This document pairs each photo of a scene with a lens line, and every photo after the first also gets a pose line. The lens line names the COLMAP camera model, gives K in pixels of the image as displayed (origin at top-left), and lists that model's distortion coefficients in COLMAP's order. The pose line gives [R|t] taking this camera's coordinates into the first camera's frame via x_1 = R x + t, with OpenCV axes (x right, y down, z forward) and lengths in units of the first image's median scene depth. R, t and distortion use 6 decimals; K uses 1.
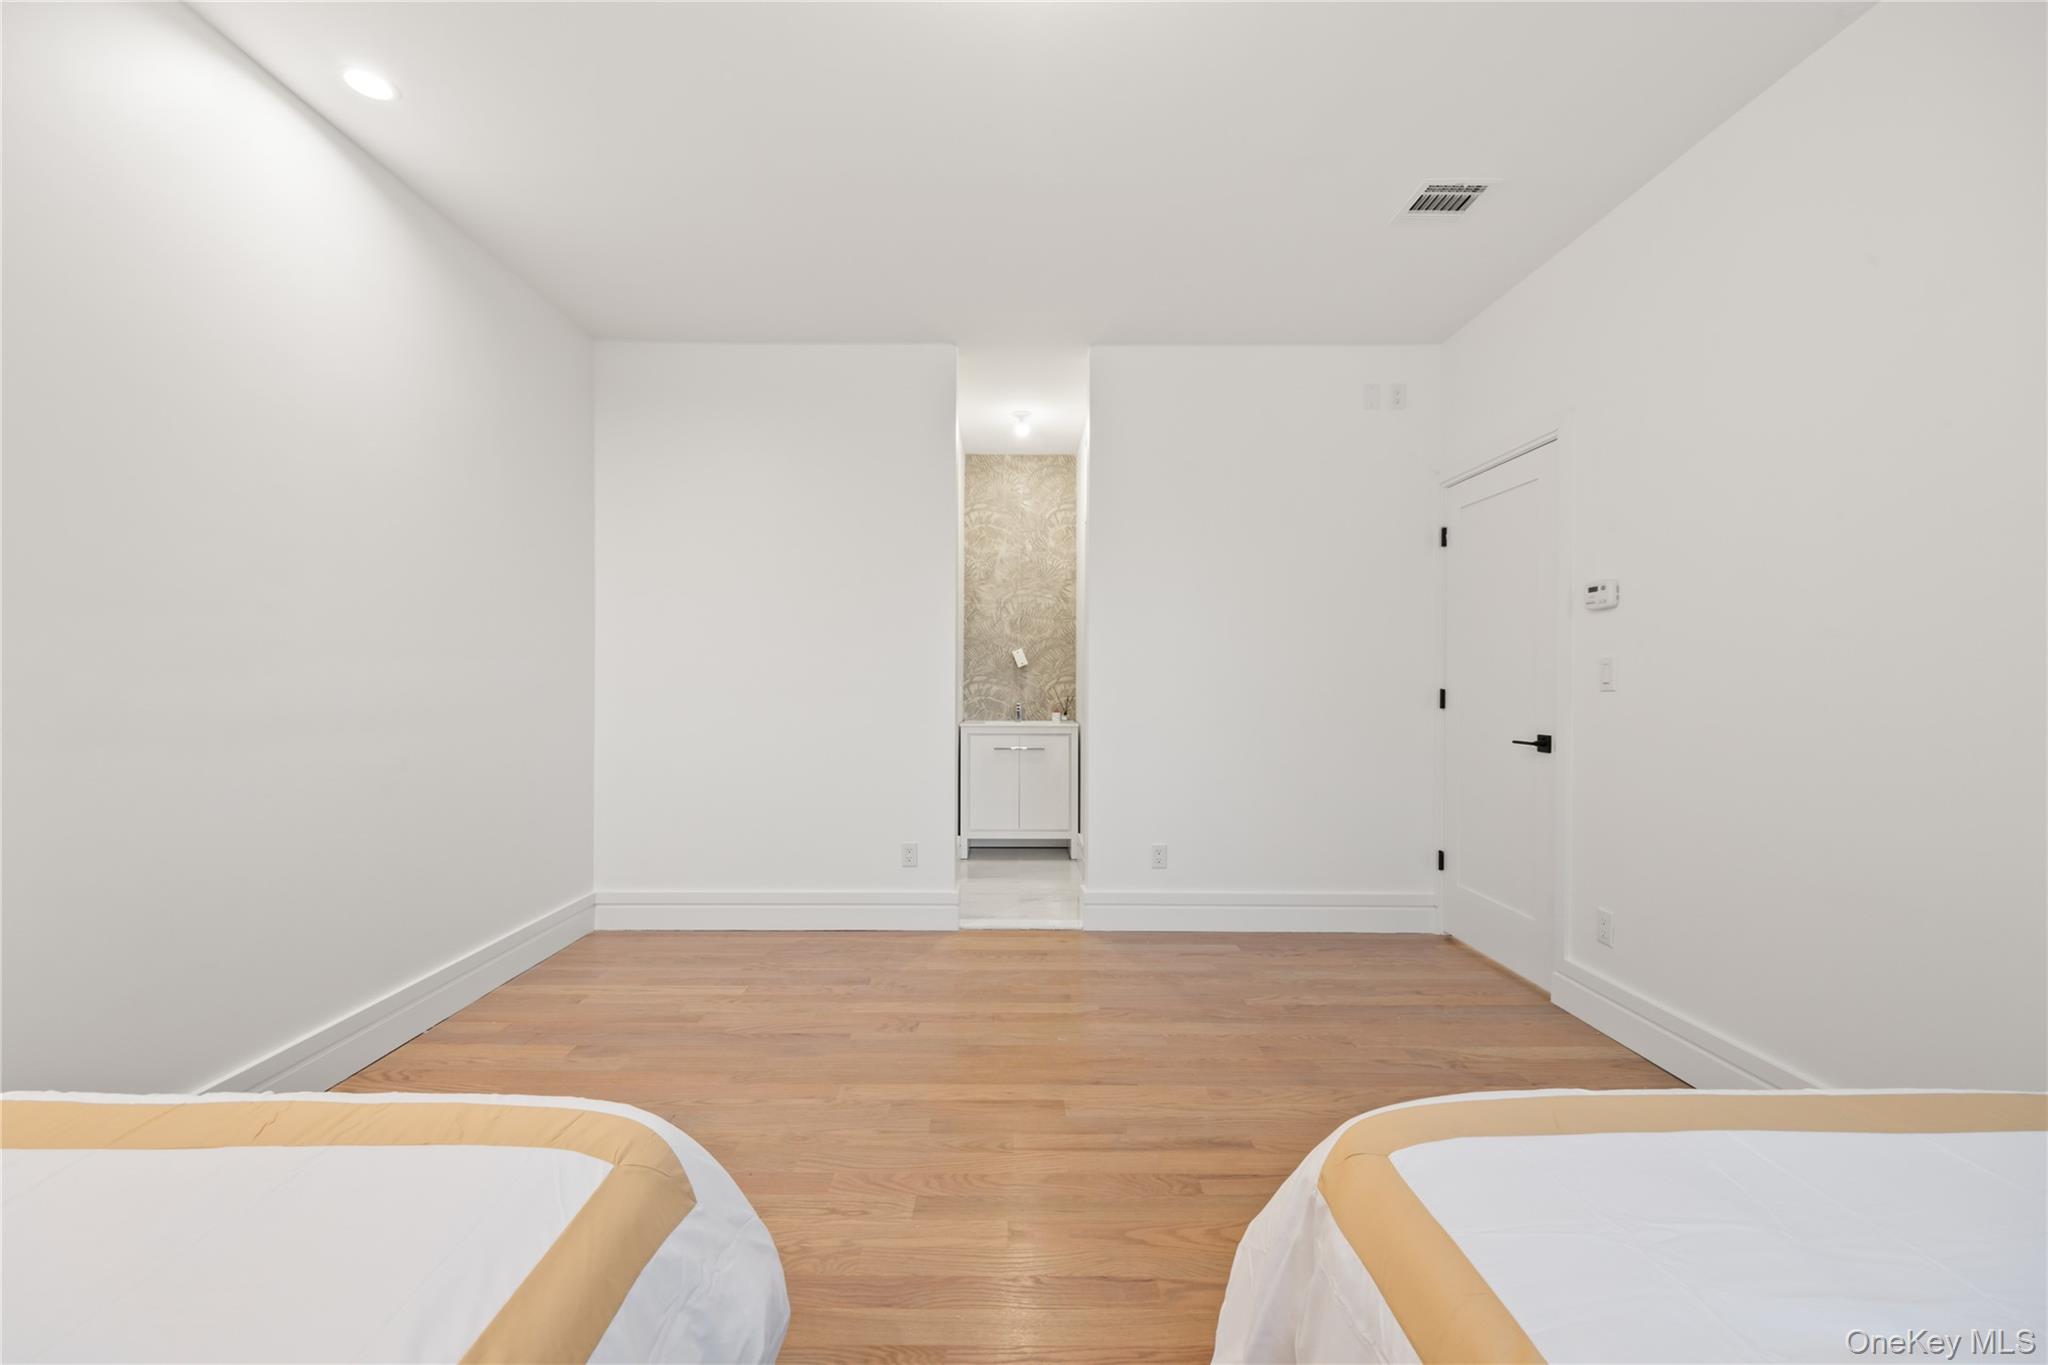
lens RADIAL K [[801.6, 0, 1021.4], [0, 801.6, 681.8], [0, 0, 1]] dist [-0.002753, 0.000069]
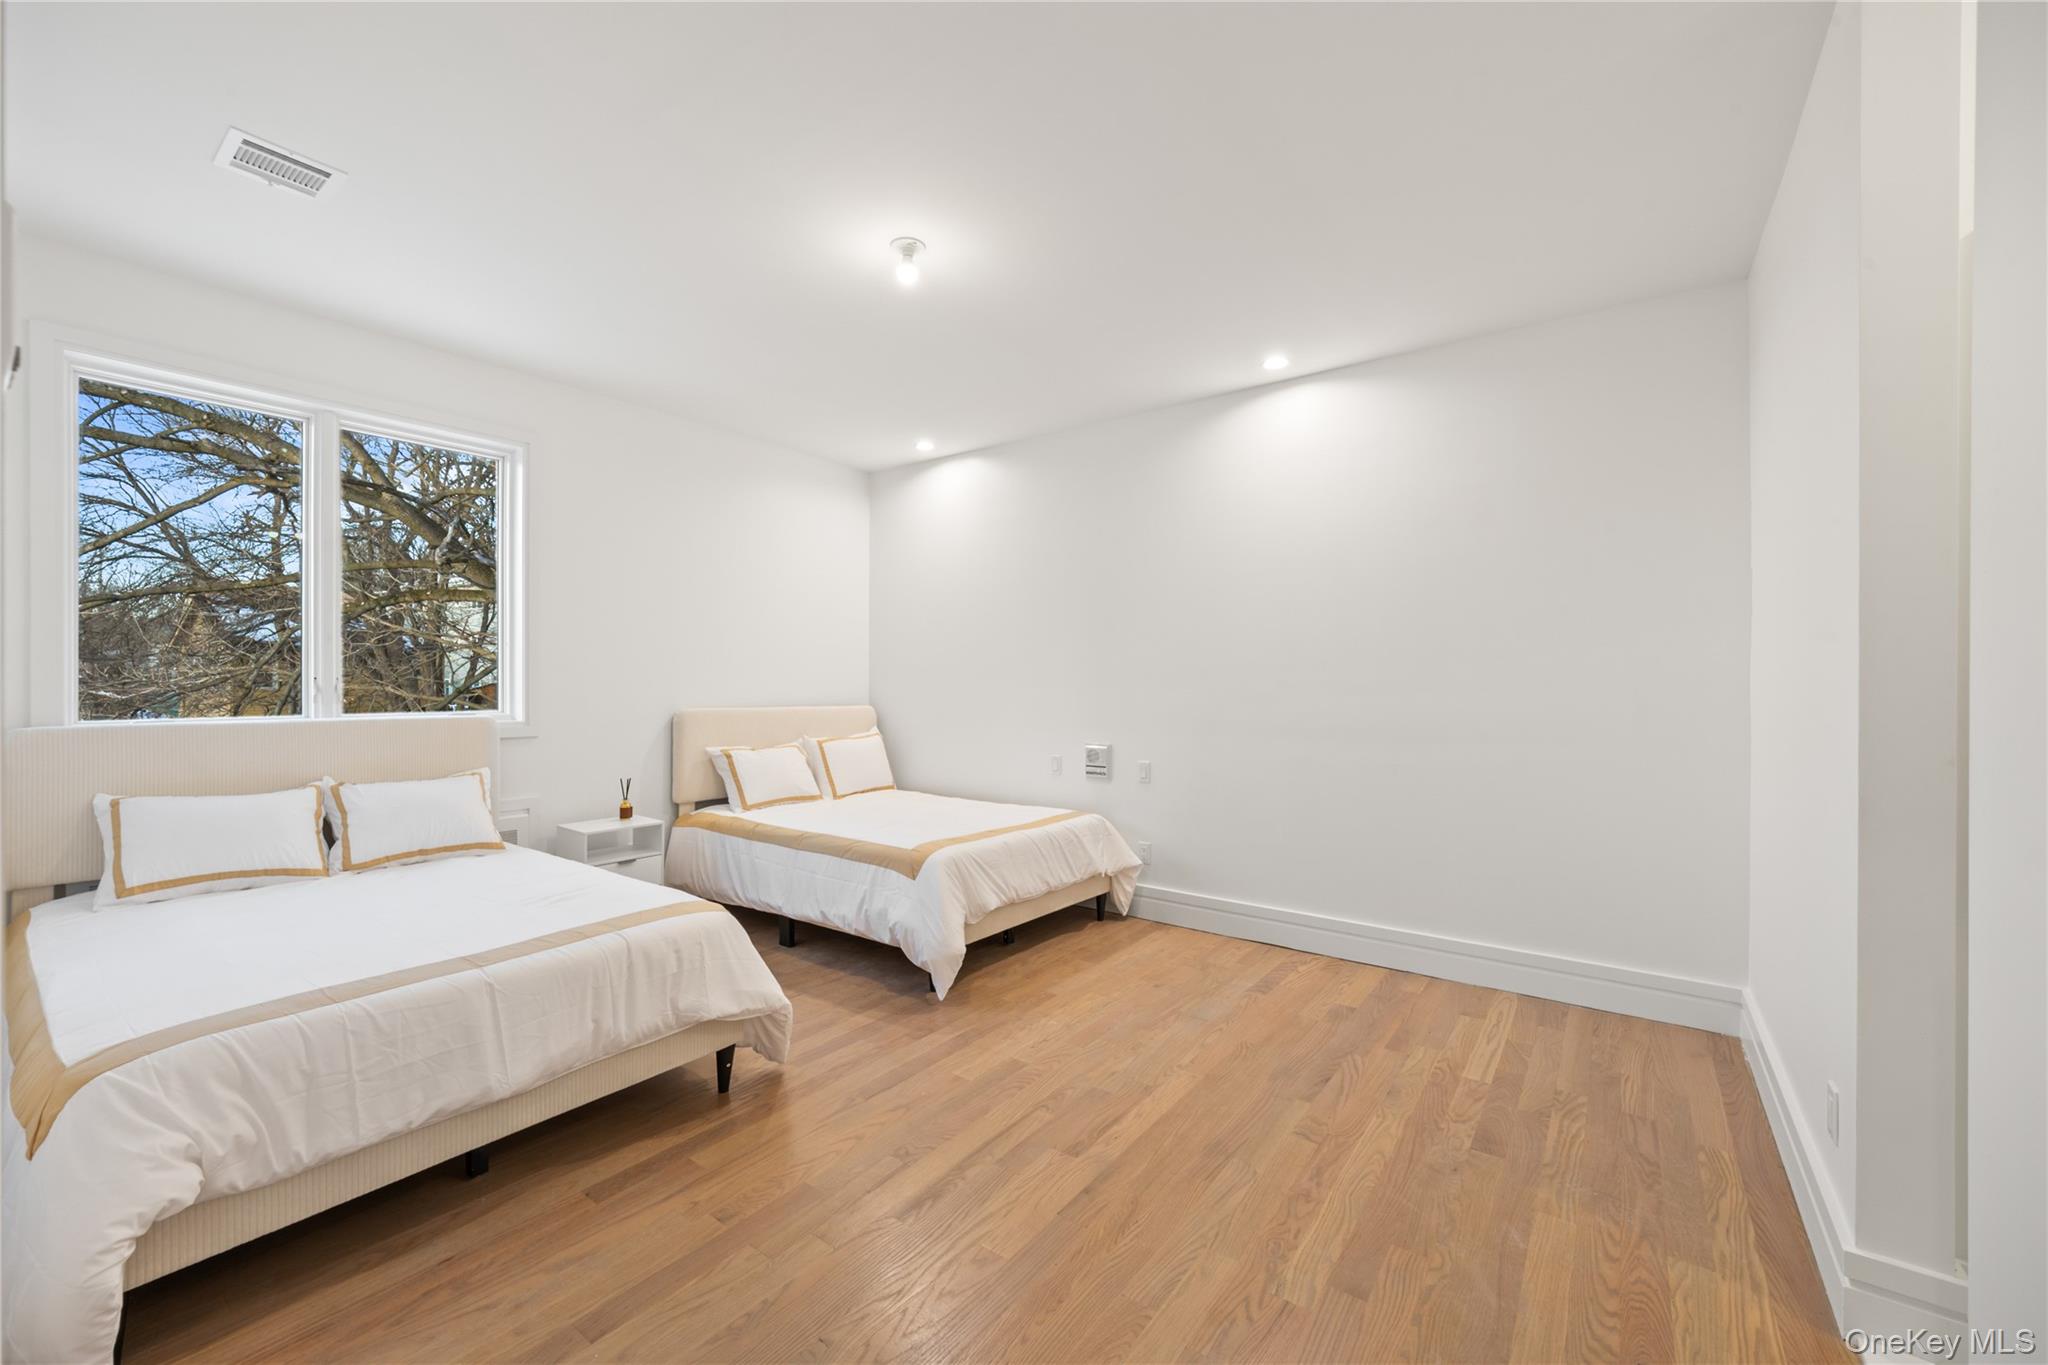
lens RADIAL K [[801.6, 0, 1020.0], [0, 801.6, 685.6], [0, 0, 1]] dist [-0.002753, 0.000069]
pose [[-0.599638, -0.003189, -0.800265, 0.706868], [-0.004036, 0.999991, -0.000962, -0.043726], [0.800261, 0.002653, -0.599645, 1.229023]]
